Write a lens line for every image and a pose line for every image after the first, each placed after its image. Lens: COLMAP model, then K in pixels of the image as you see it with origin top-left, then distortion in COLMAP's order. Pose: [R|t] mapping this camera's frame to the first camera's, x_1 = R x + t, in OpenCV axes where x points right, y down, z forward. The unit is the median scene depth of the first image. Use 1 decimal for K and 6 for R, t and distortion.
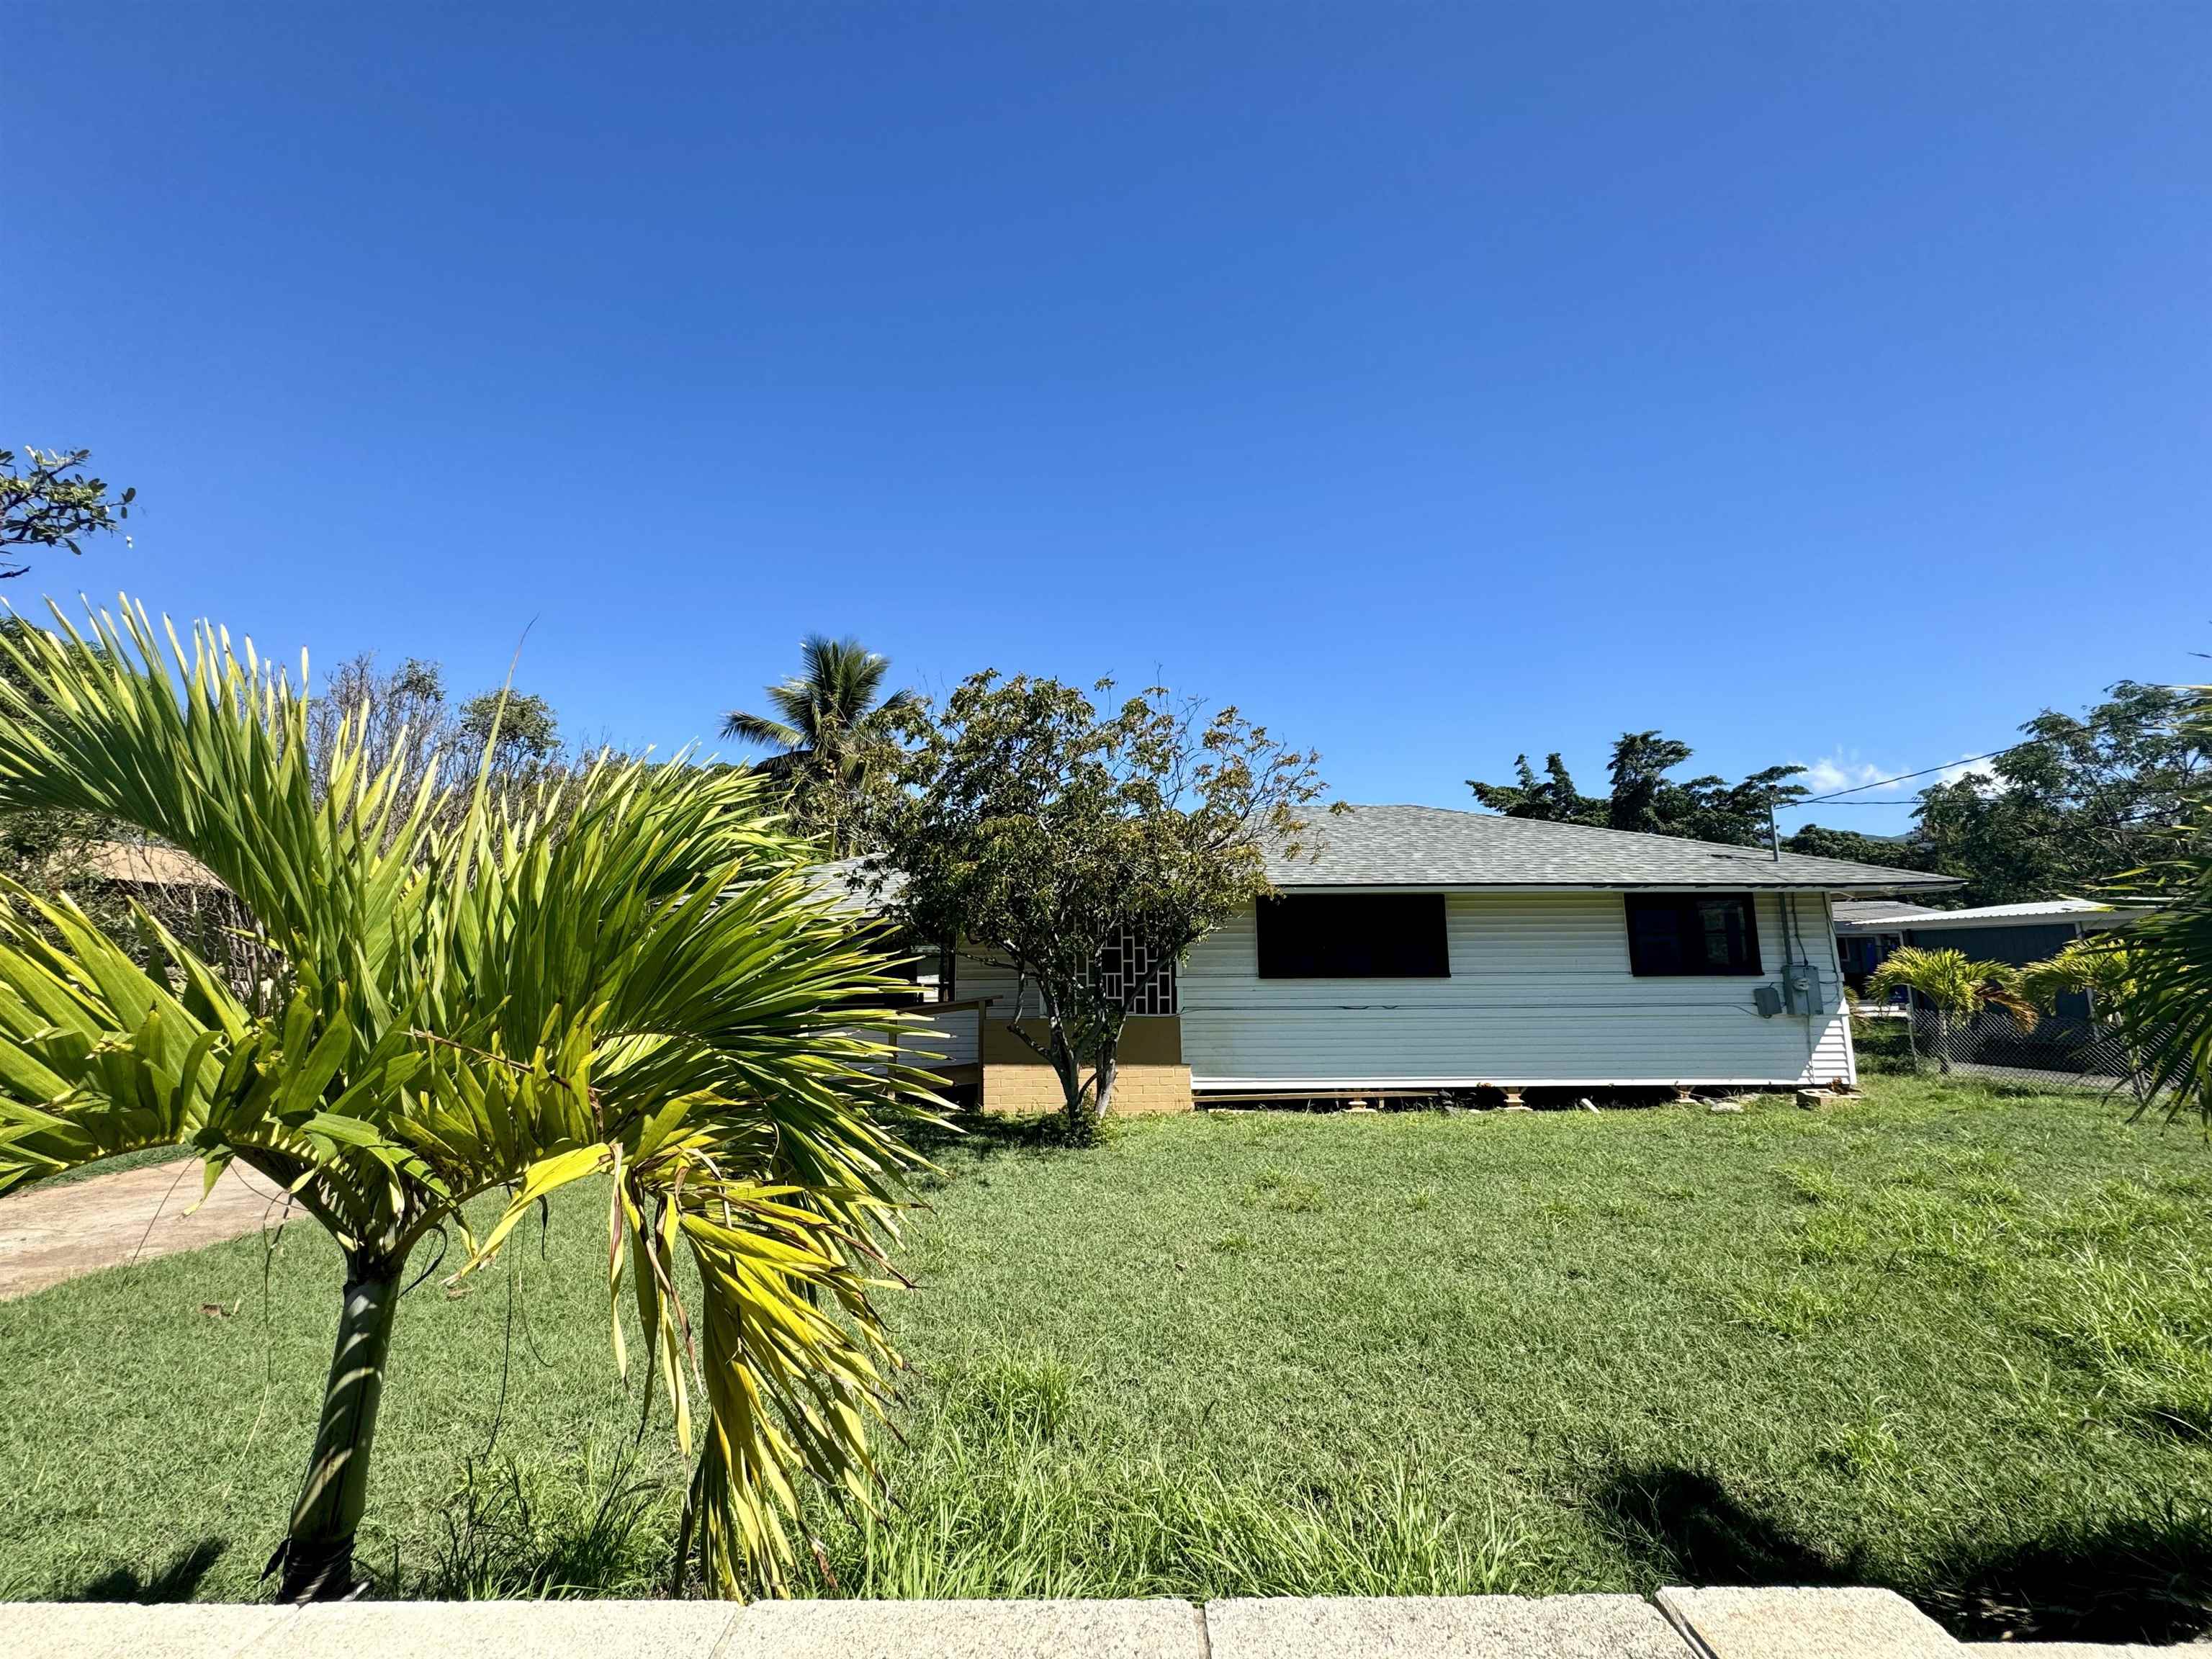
lens RADIAL K [[884.0, 0, 1112.9], [0, 884.0, 822.2], [0, 0, 1]] dist [-0.002891, -0.000274]
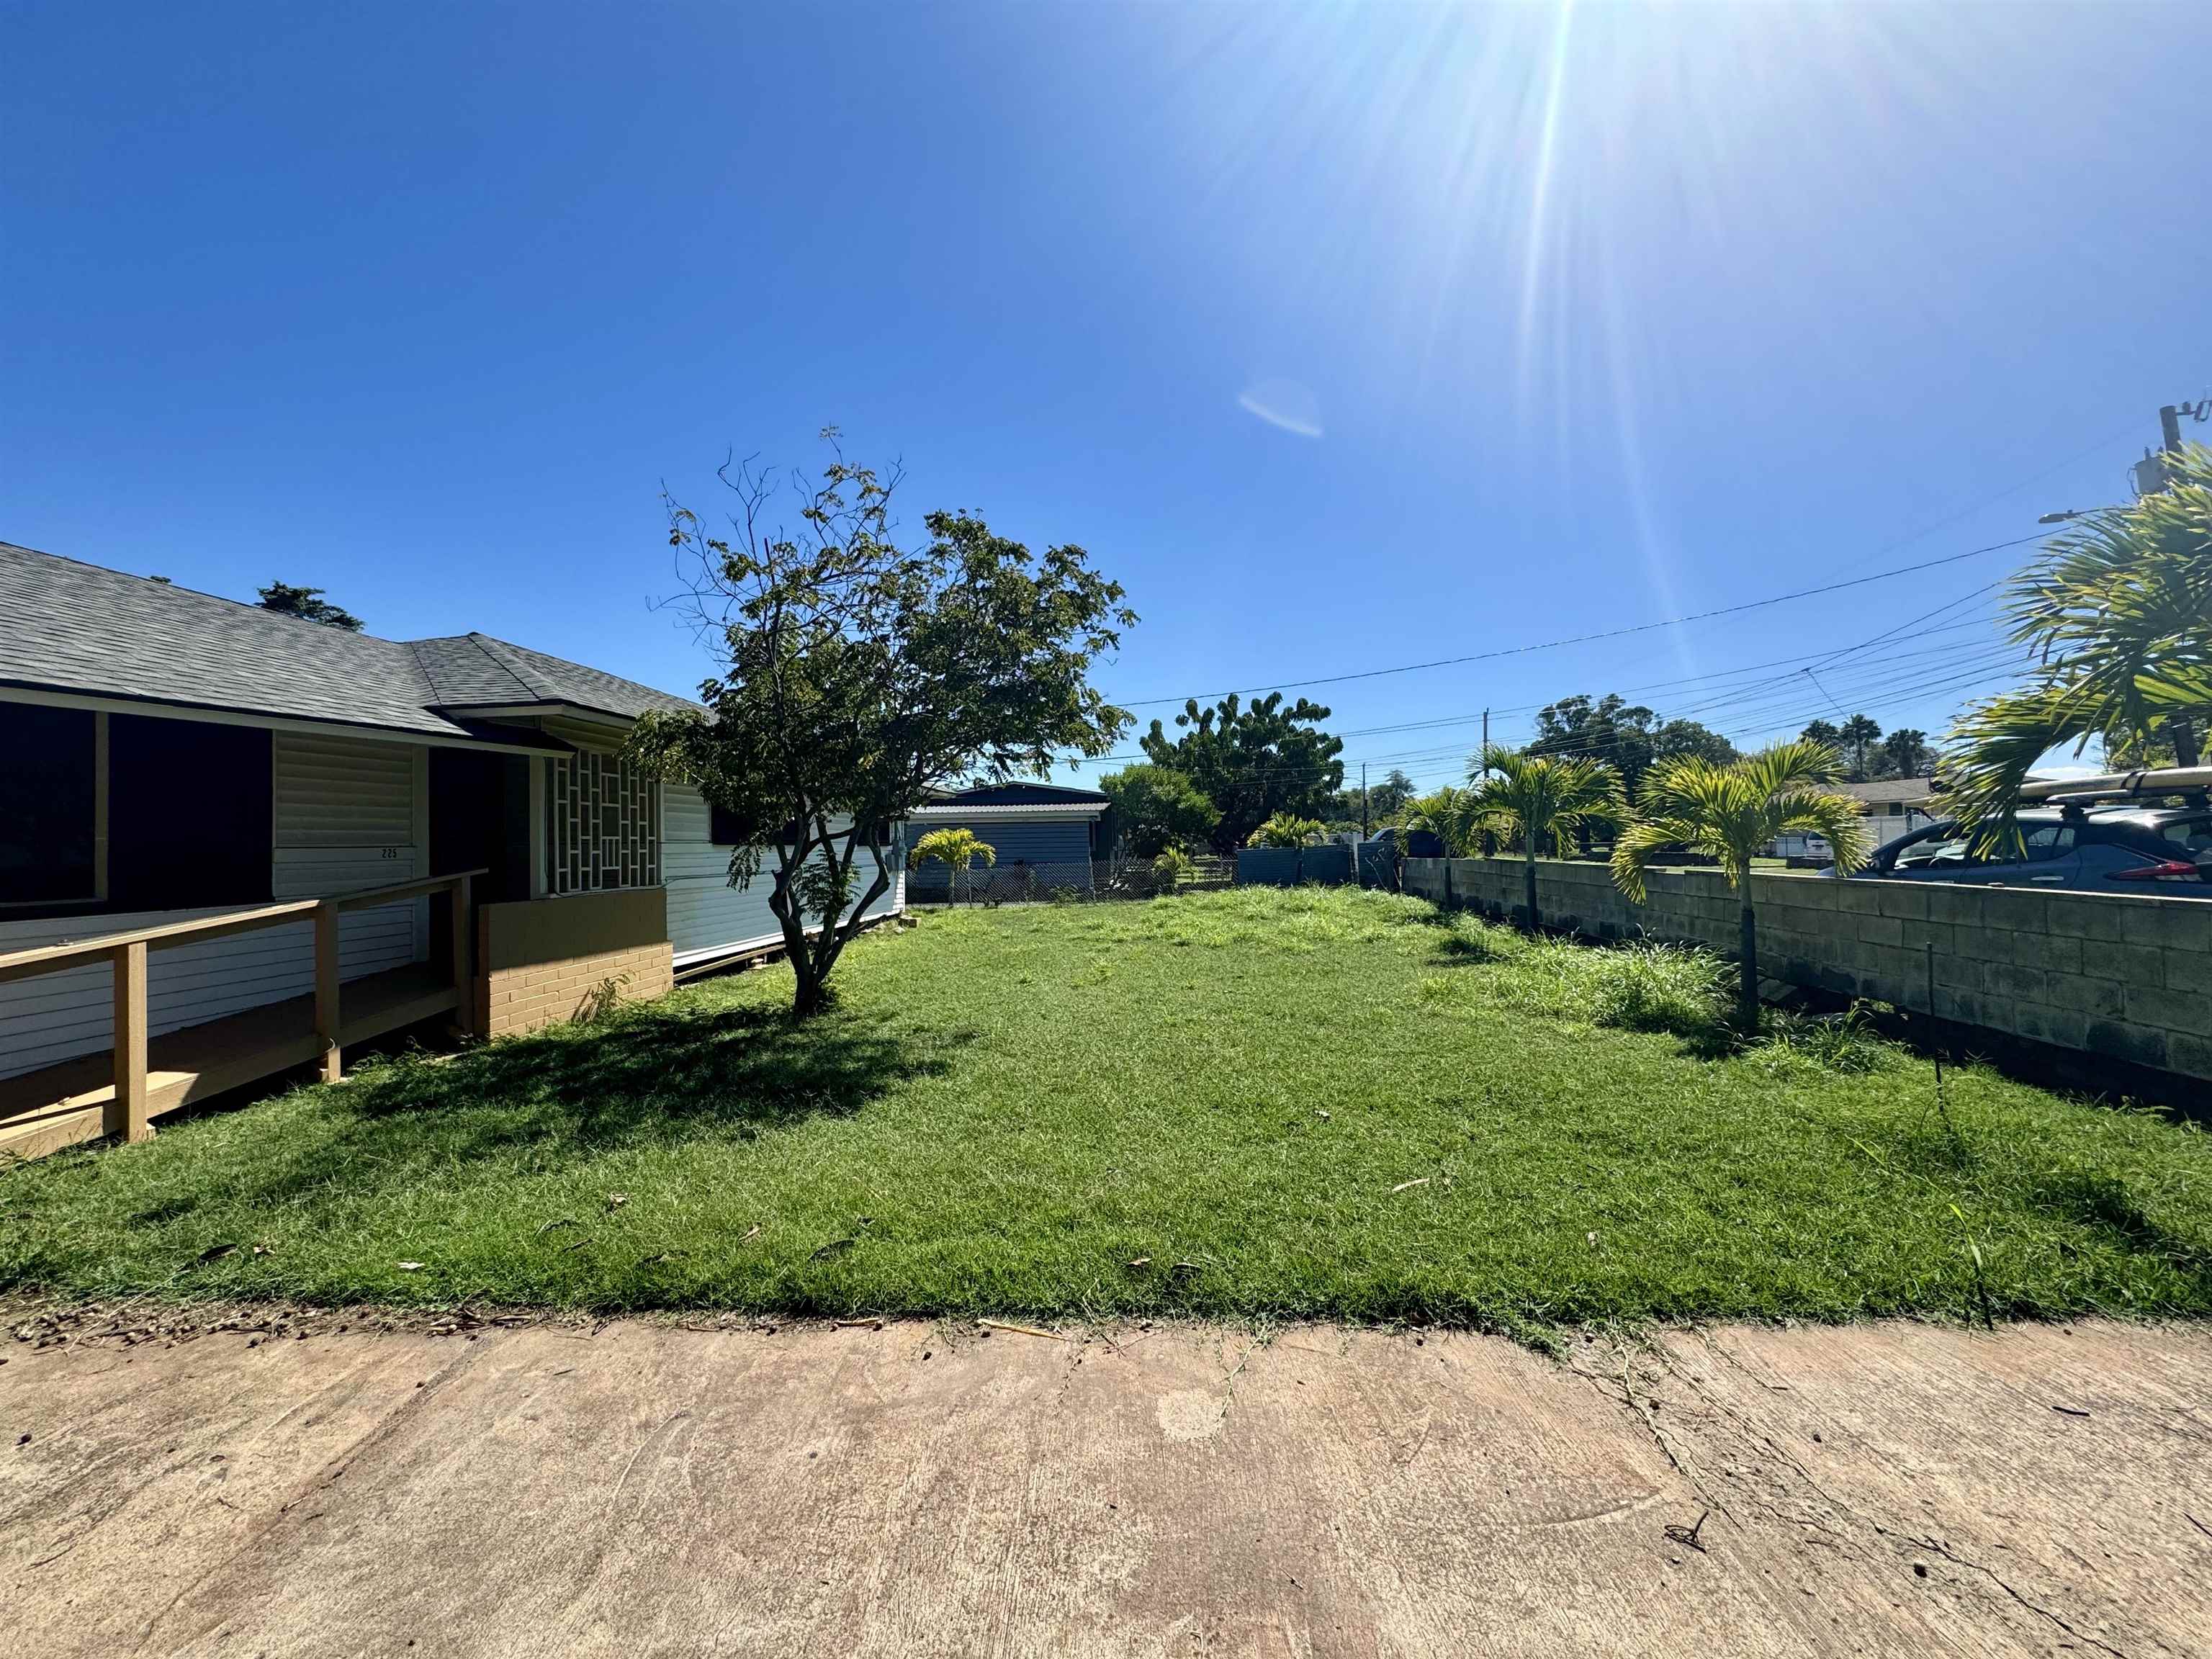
lens RADIAL K [[884.0, 0, 1104.3], [0, 884.0, 836.4], [0, 0, 1]] dist [-0.002891, -0.000274]
pose [[0.080390, 0.016999, 0.996619, -0.754874], [-0.146873, 0.989143, -0.005024, 0.111552], [-0.985883, -0.145972, 0.082013, 0.513869]]
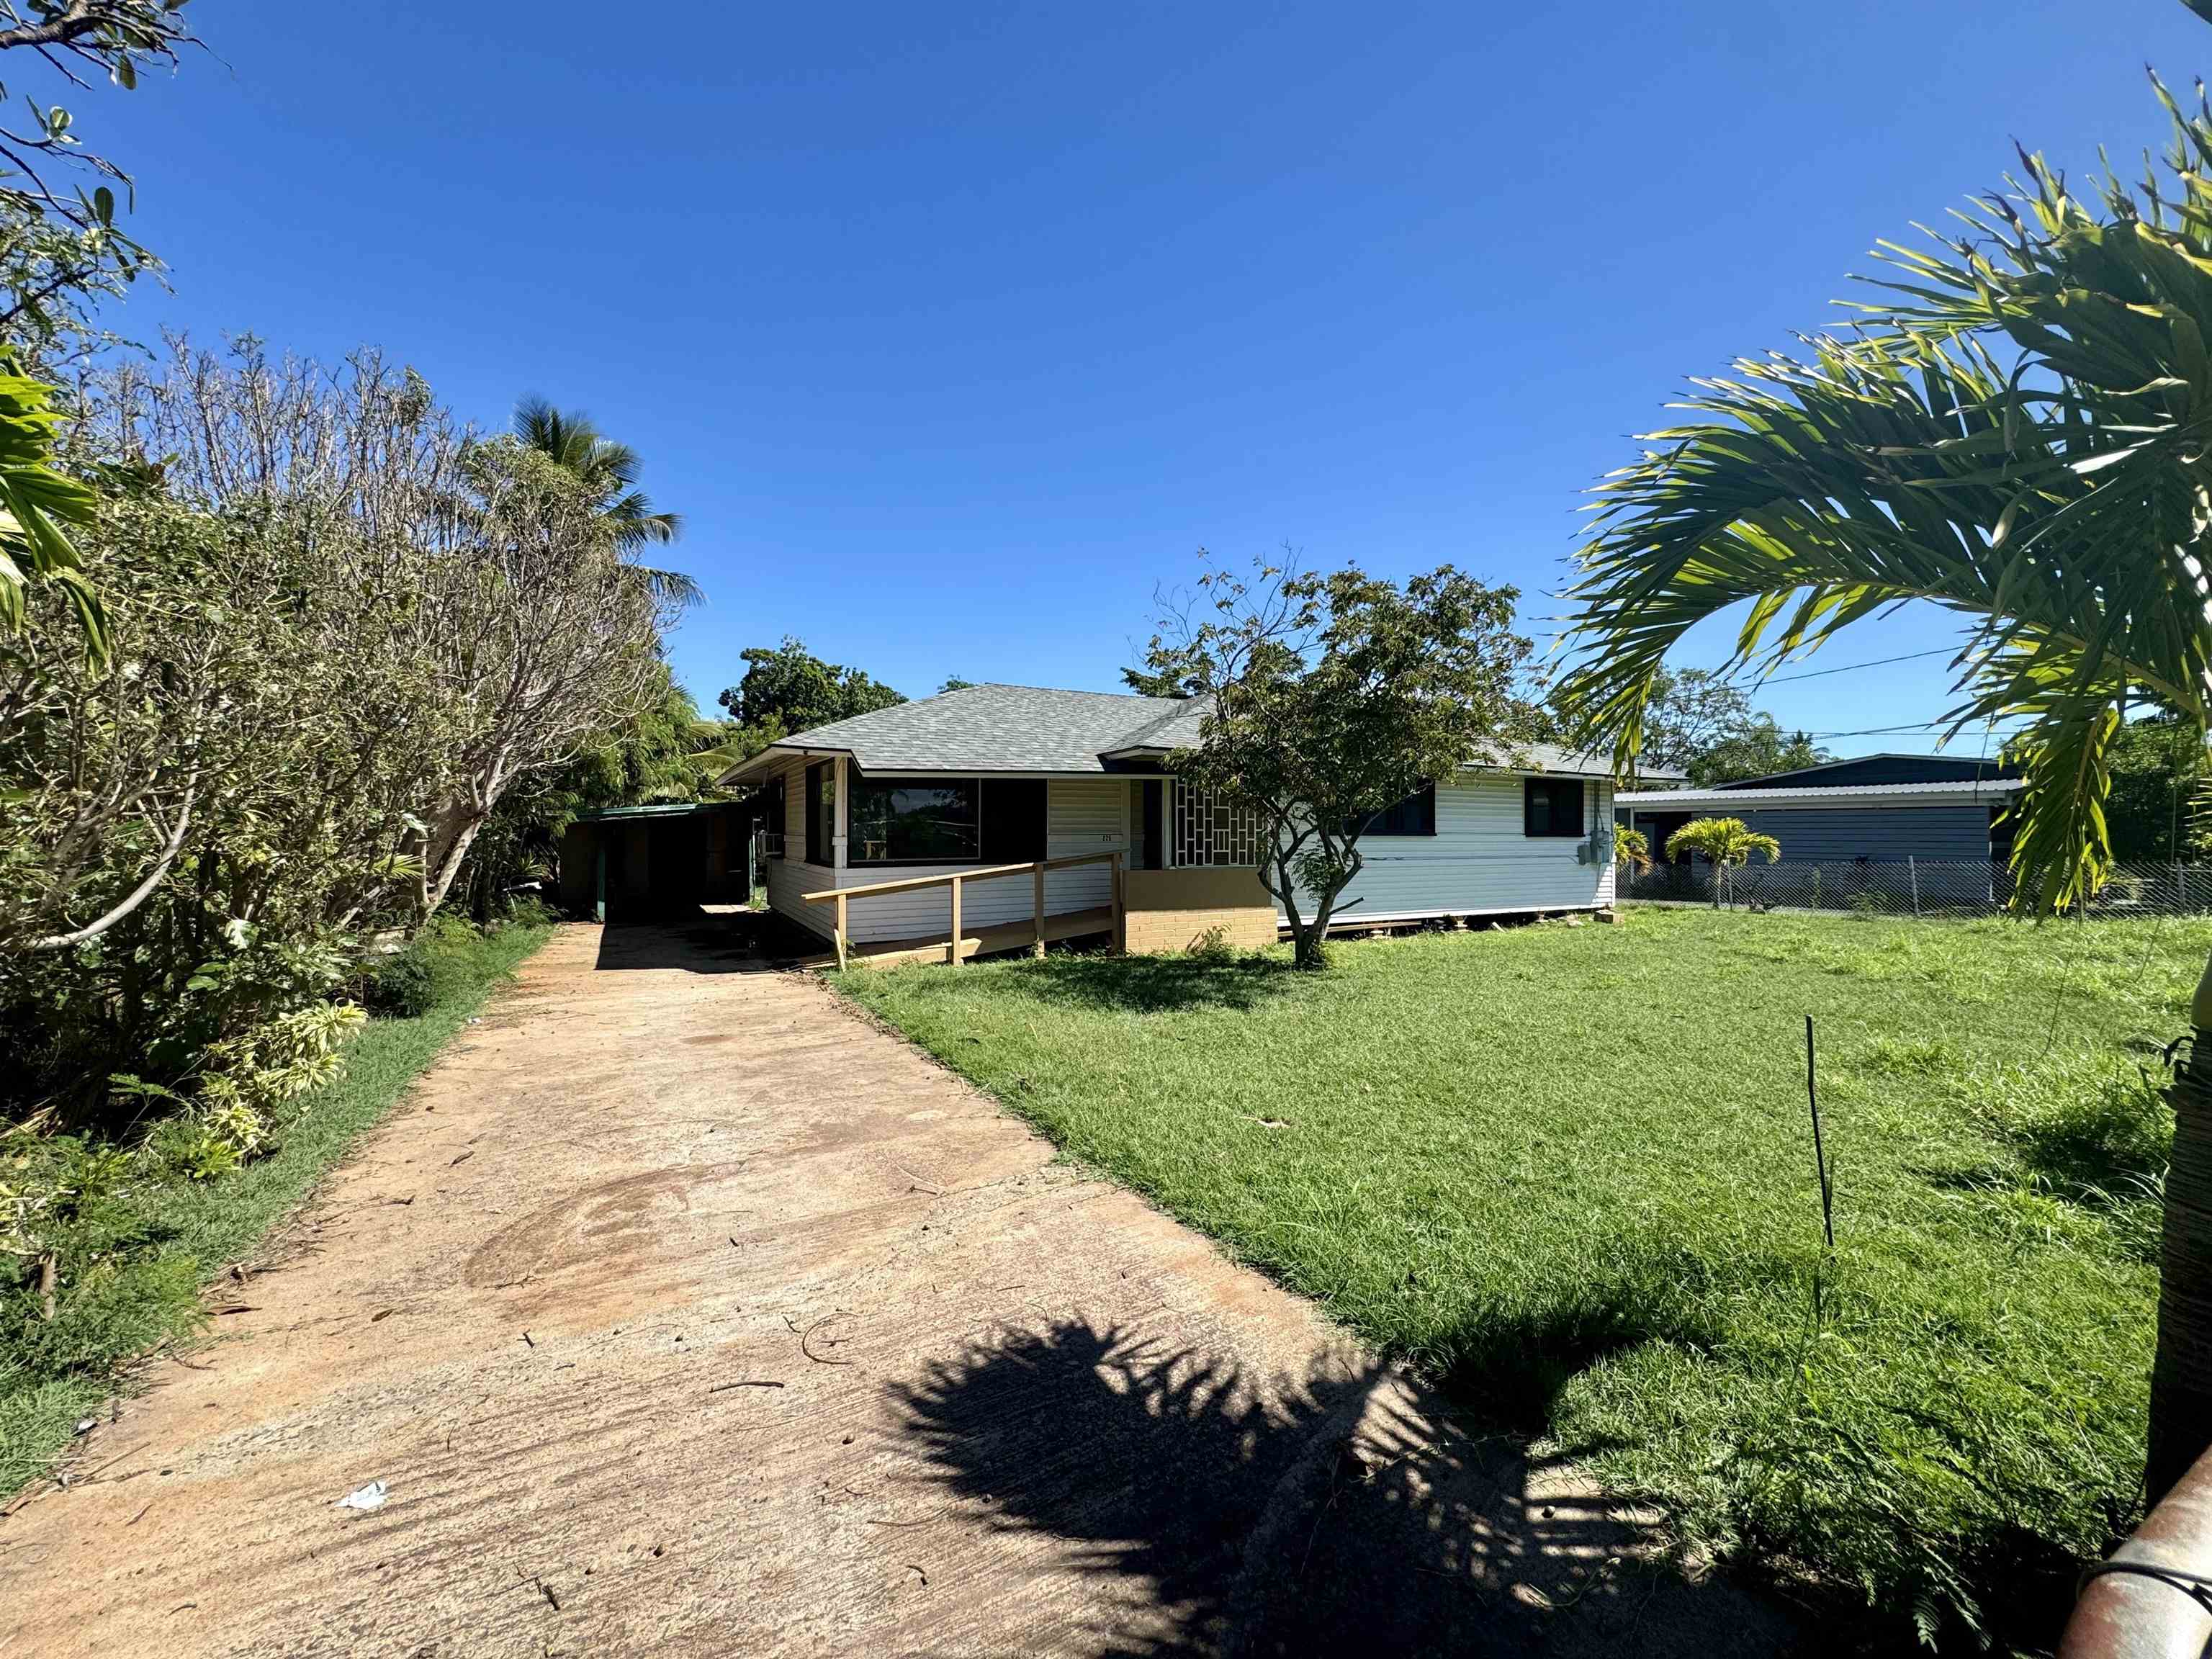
lens RADIAL K [[884.0, 0, 1101.5], [0, 884.0, 826.8], [0, 0, 1]] dist [-0.002891, -0.000274]
pose [[0.878935, 0.014400, 0.476724, -0.683585], [-0.087549, 0.987431, 0.131588, 0.033134], [-0.468837, -0.157394, 0.869148, 0.095617]]
